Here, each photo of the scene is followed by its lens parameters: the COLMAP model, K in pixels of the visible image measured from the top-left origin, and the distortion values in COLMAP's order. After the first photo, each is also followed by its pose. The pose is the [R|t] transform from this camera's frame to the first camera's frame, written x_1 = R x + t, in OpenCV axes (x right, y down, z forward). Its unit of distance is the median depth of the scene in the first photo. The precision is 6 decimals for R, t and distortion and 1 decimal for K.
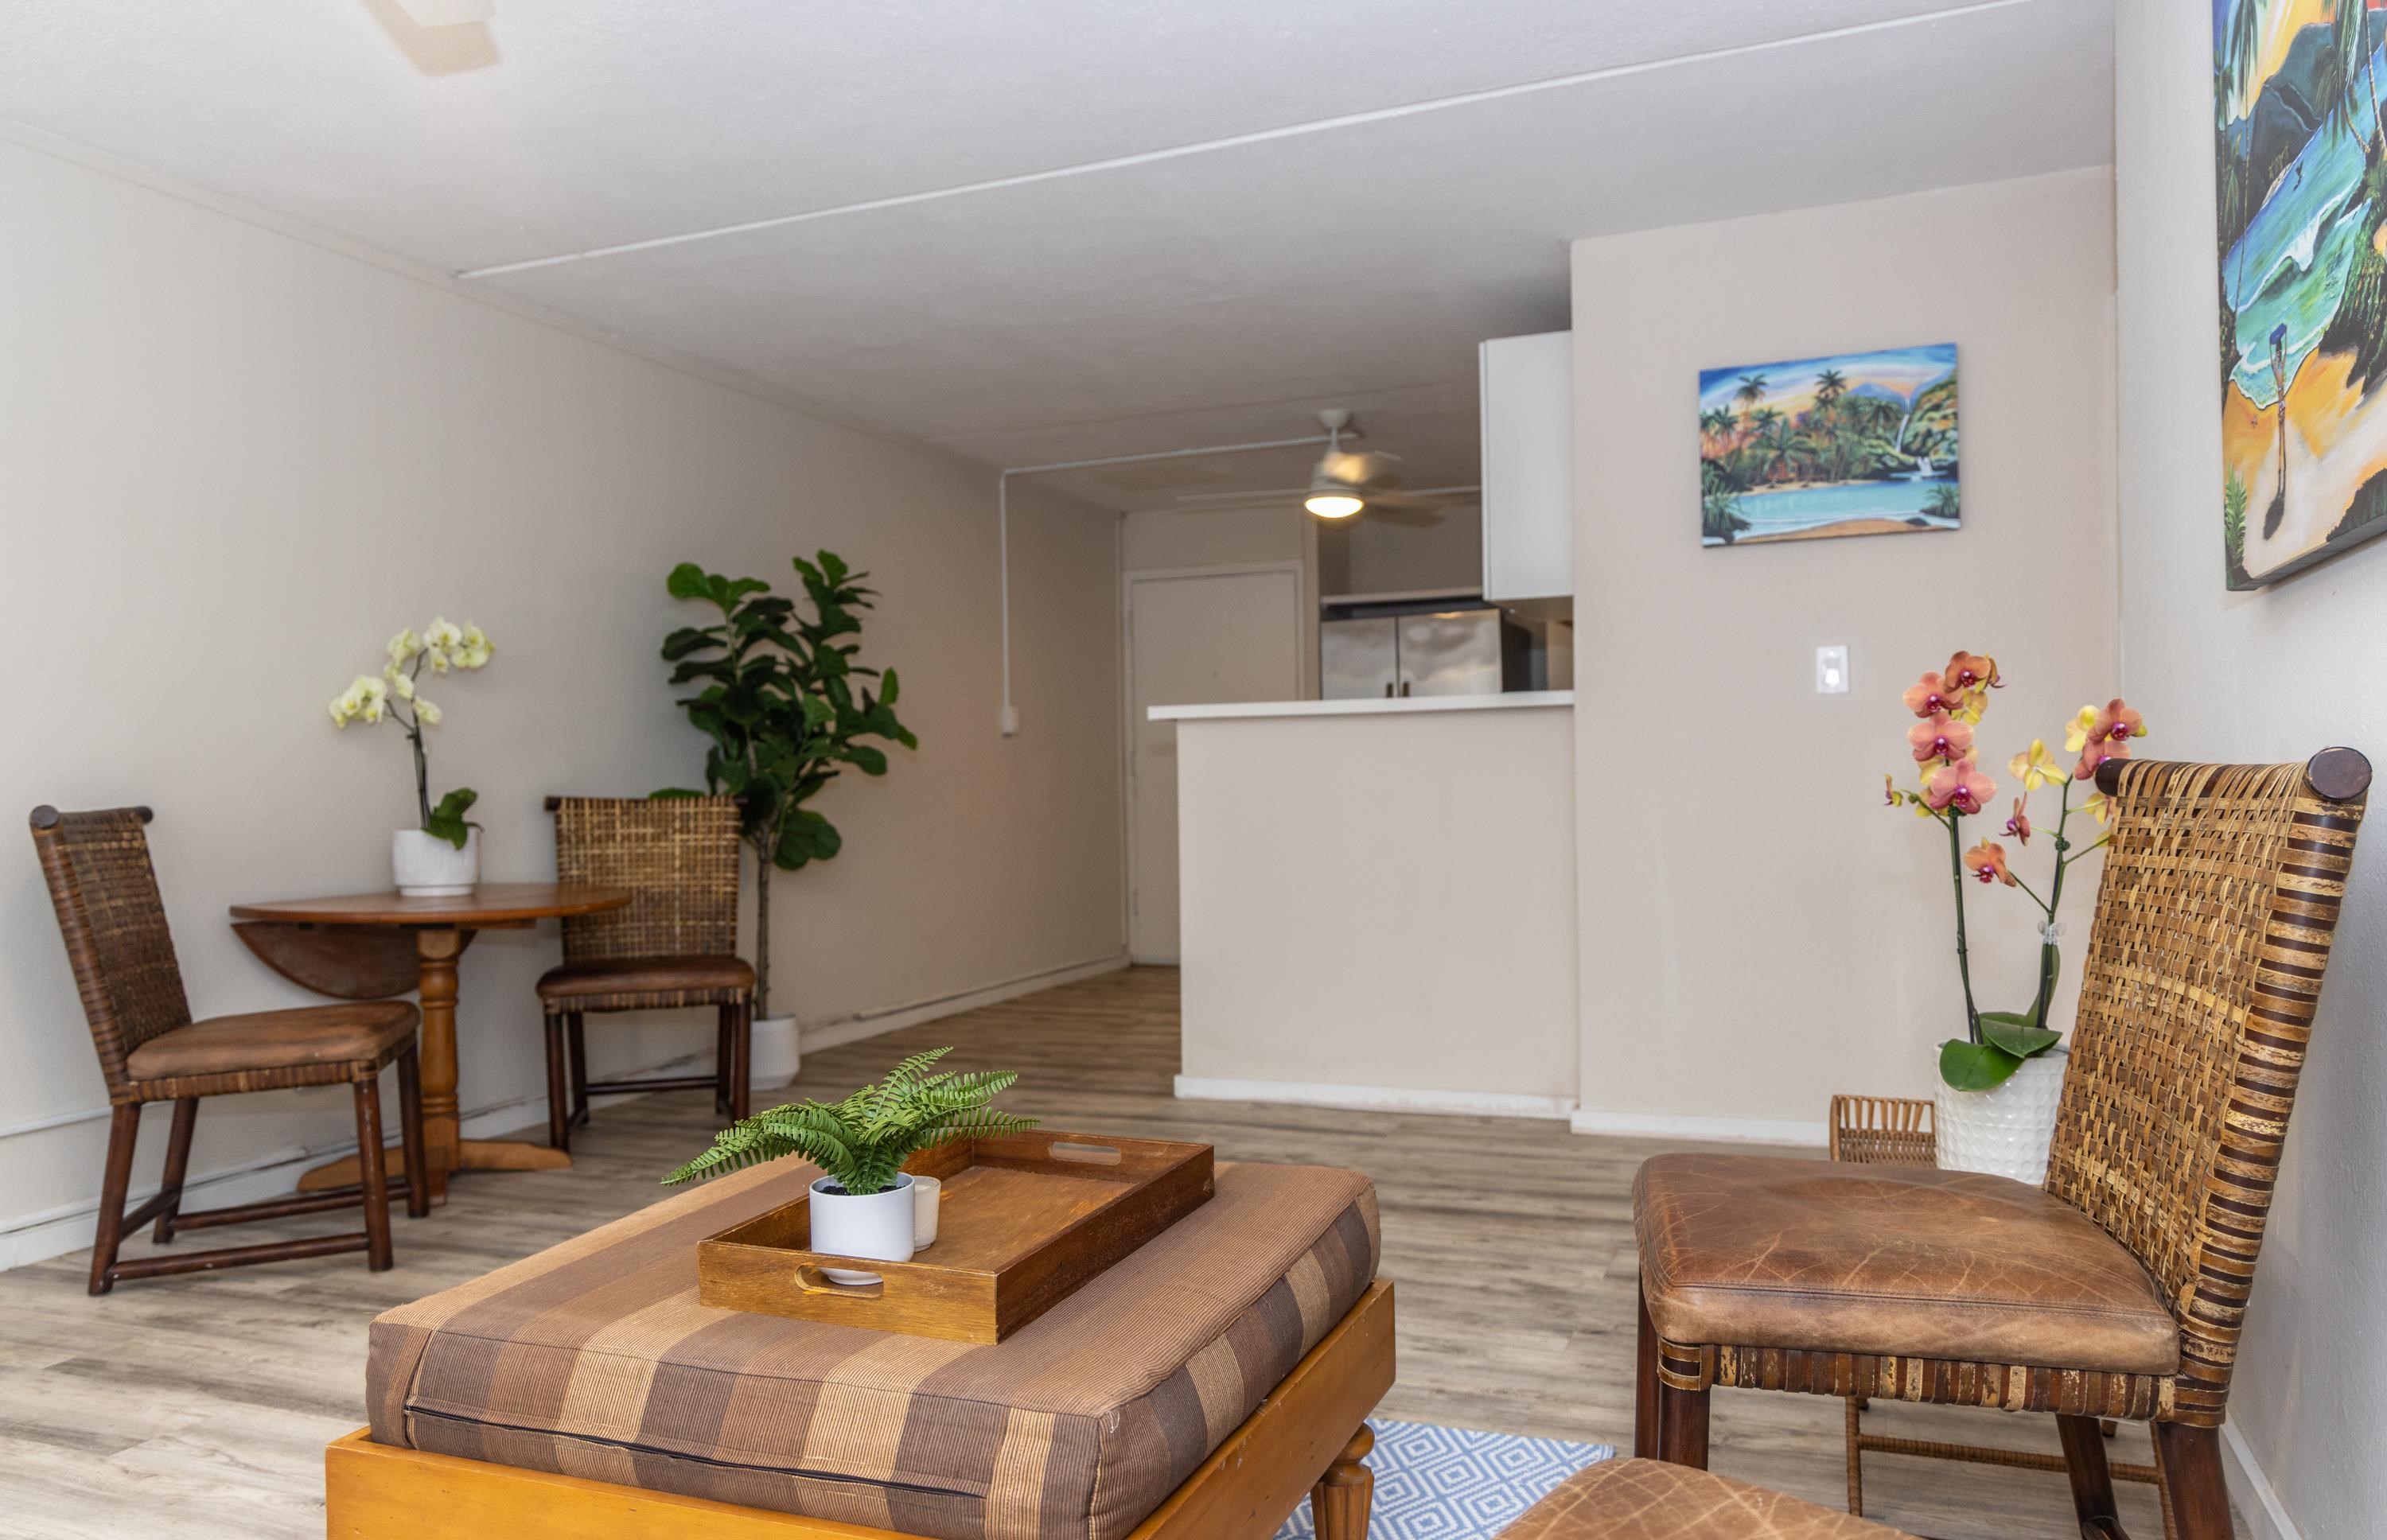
lens RADIAL K [[1639.7, 0, 1198.5], [0, 1639.7, 772.9], [0, 0, 1]] dist [0.003403, -0.000495]
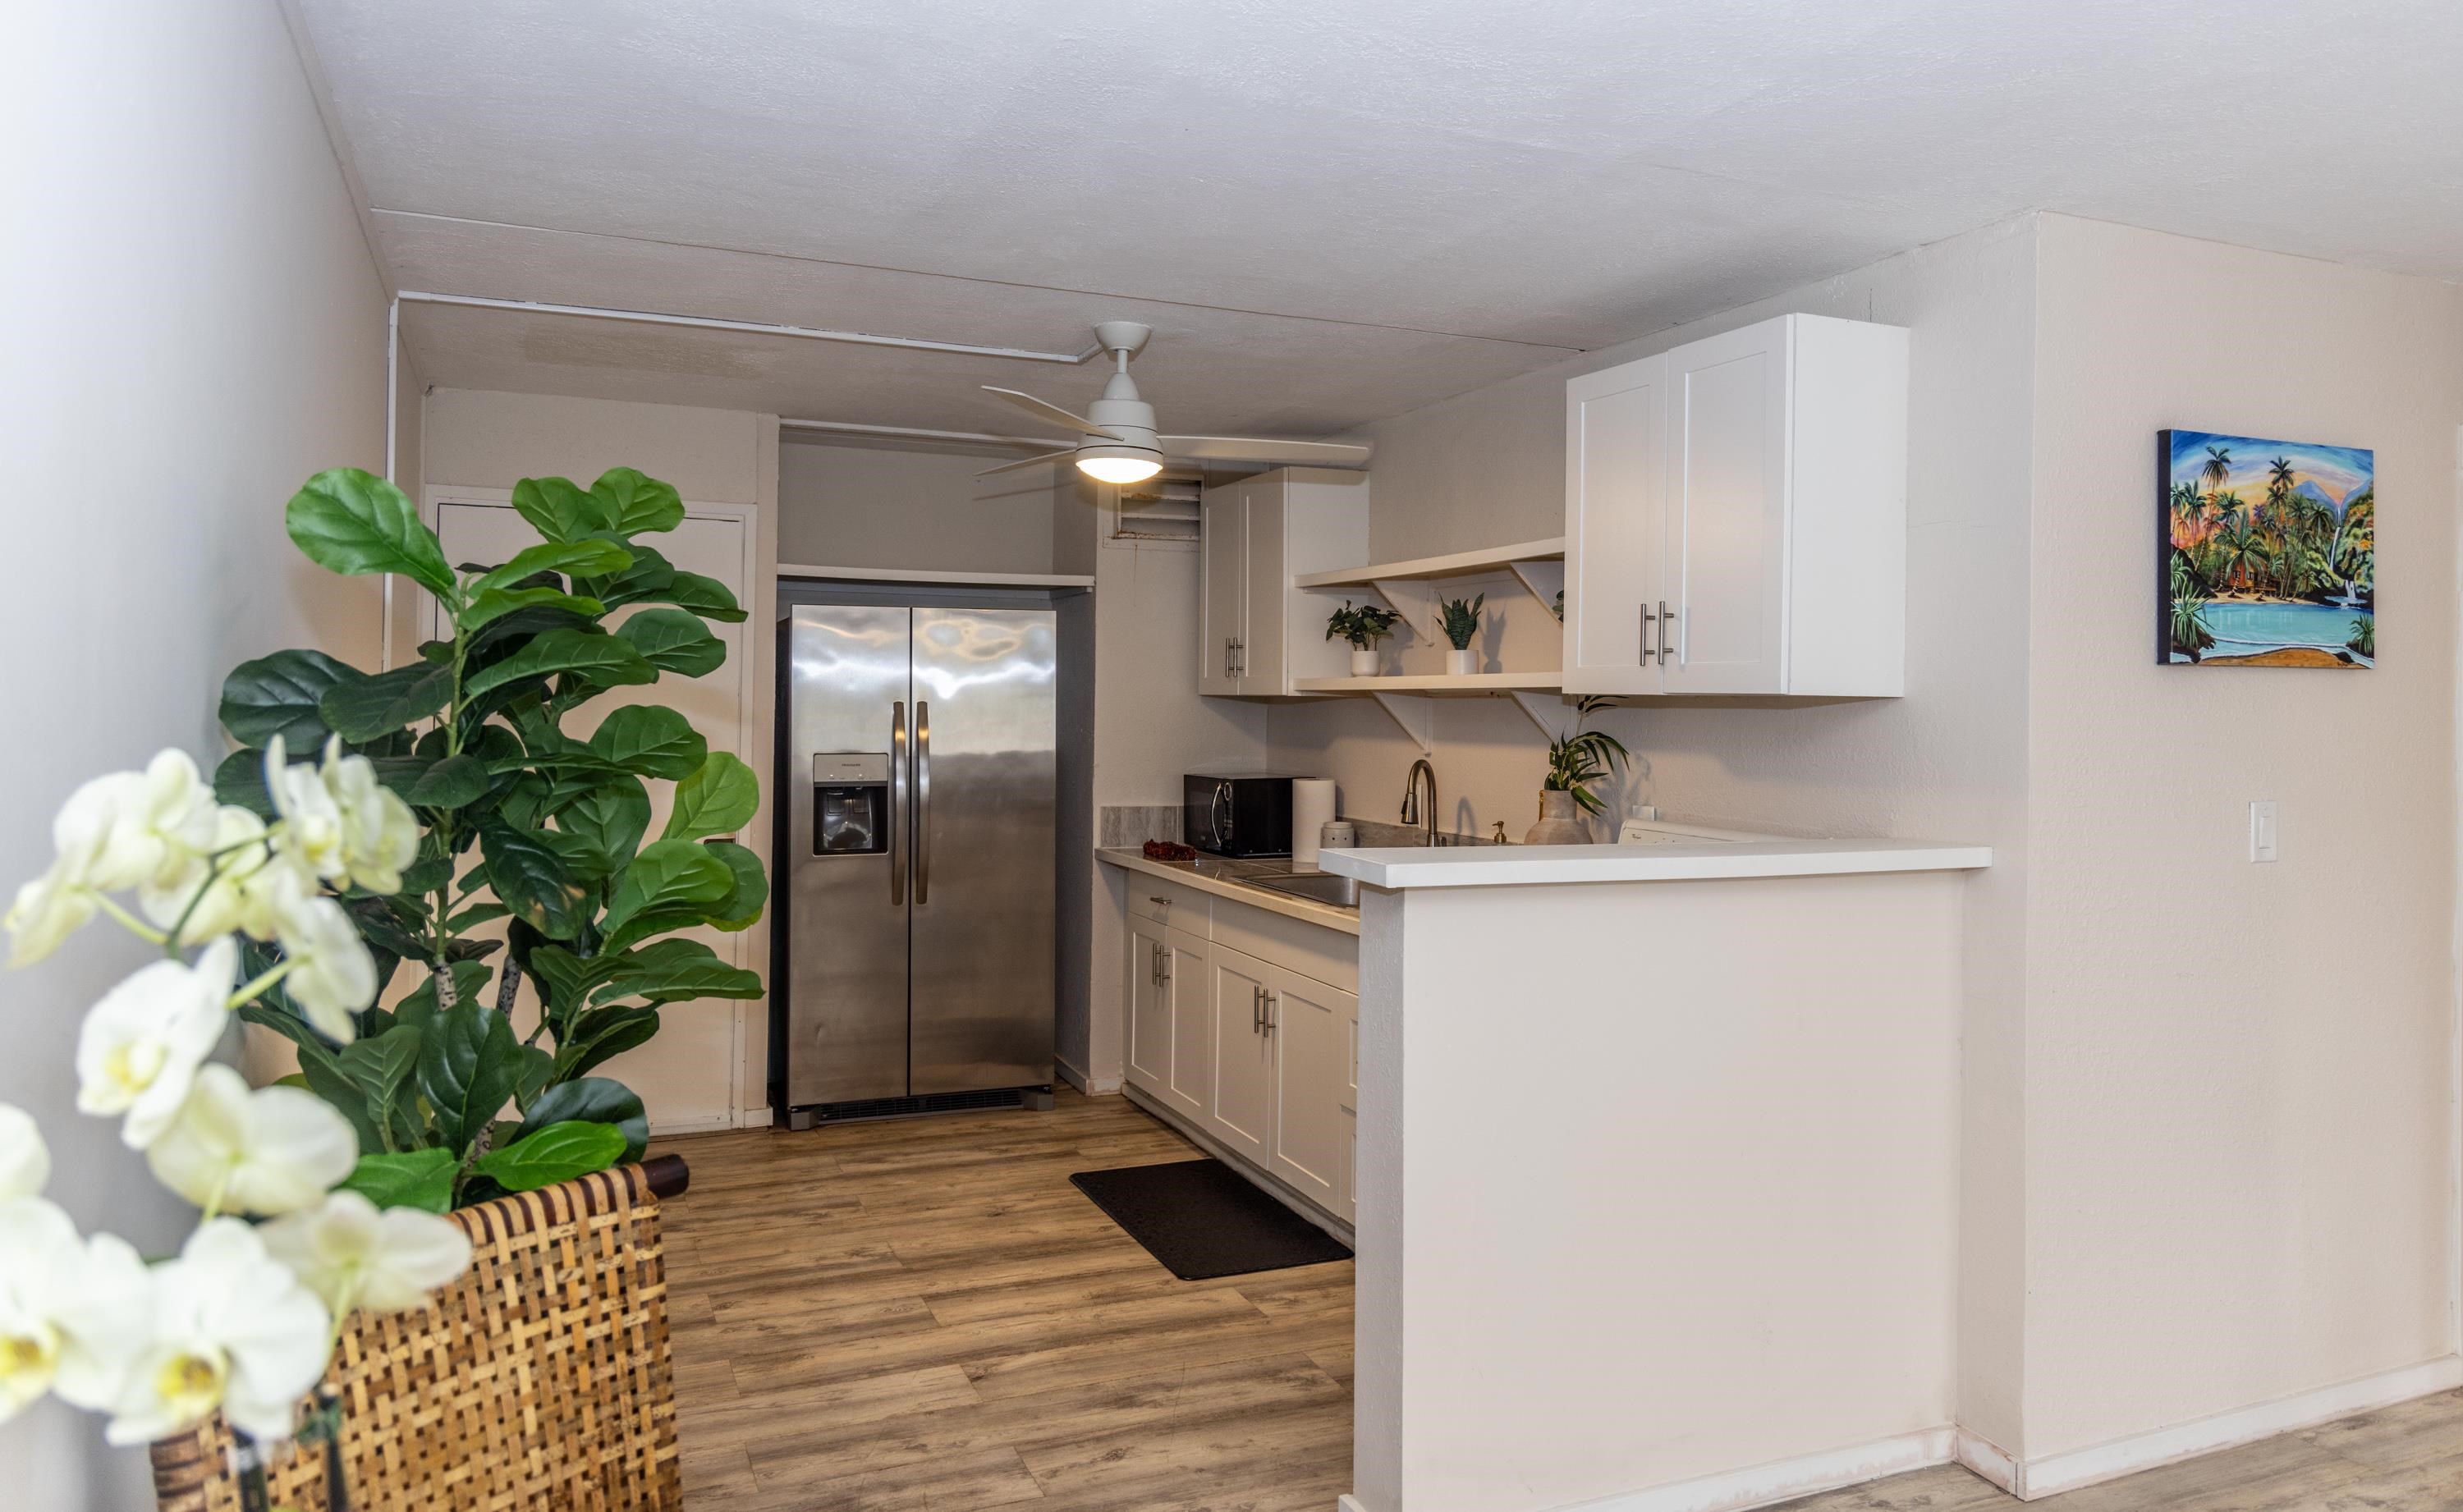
lens RADIAL K [[1641.9, 0, 1230.6], [0, 1641.9, 674.8], [0, 0, 1]] dist [0.005300, -0.000610]
pose [[0.707311, 0.037481, 0.705908, -0.535498], [-0.031043, 0.999277, -0.021953, -0.105832], [-0.706220, -0.006386, 0.707963, 0.788876]]
